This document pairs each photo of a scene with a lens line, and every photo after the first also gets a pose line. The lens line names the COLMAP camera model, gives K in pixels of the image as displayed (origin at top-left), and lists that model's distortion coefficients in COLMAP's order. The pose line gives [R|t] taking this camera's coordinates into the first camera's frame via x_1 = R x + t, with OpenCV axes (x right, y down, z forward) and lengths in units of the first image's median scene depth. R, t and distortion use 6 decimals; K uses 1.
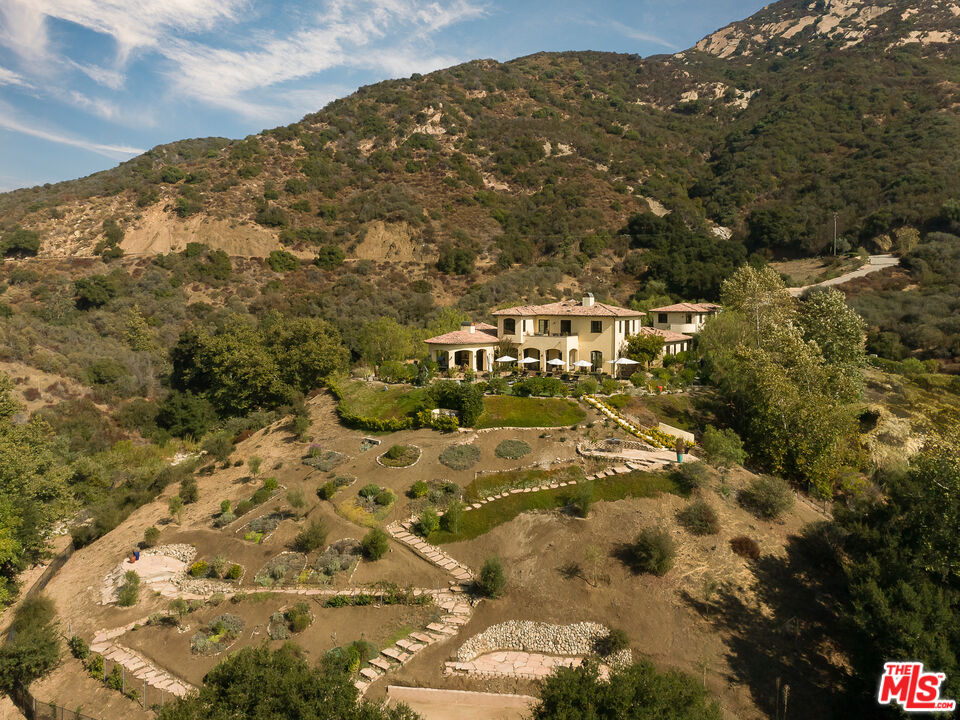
lens RADIAL K [[763.8, 0, 501.2], [0, 763.8, 314.2], [0, 0, 1]] dist [0.009430, 0.007839]
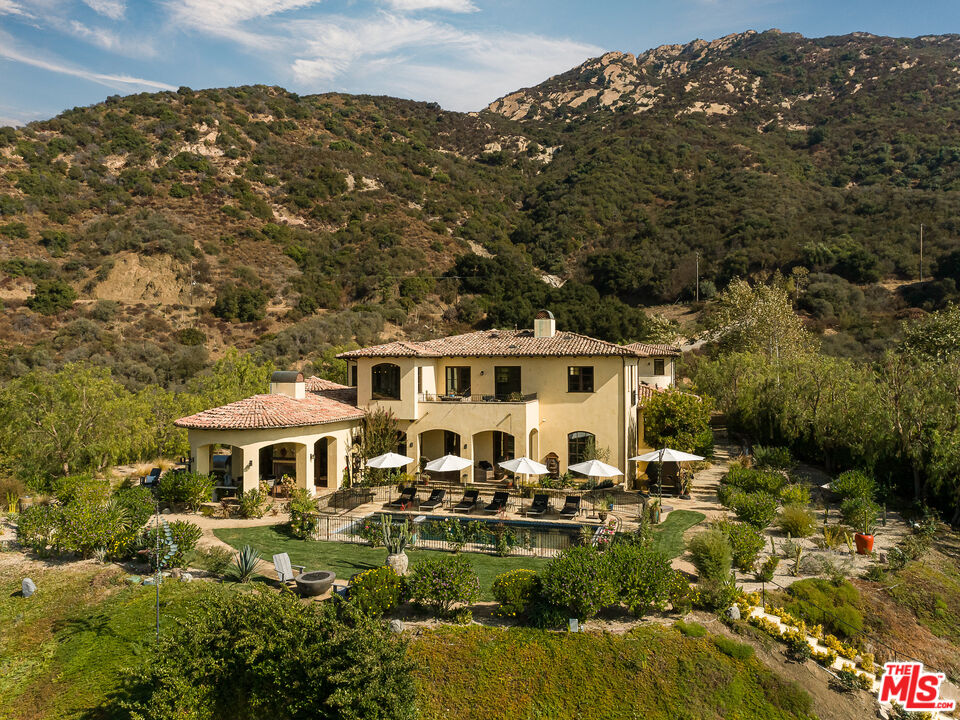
lens RADIAL K [[746.0, 0, 504.8], [0, 746.0, 364.2], [0, 0, 1]] dist [0.004736, 0.013618]
pose [[0.959122, -0.008708, 0.282859, -0.012829], [0.013590, 0.999791, -0.015299, 0.003702], [-0.282667, 0.018517, 0.959039, 0.160040]]
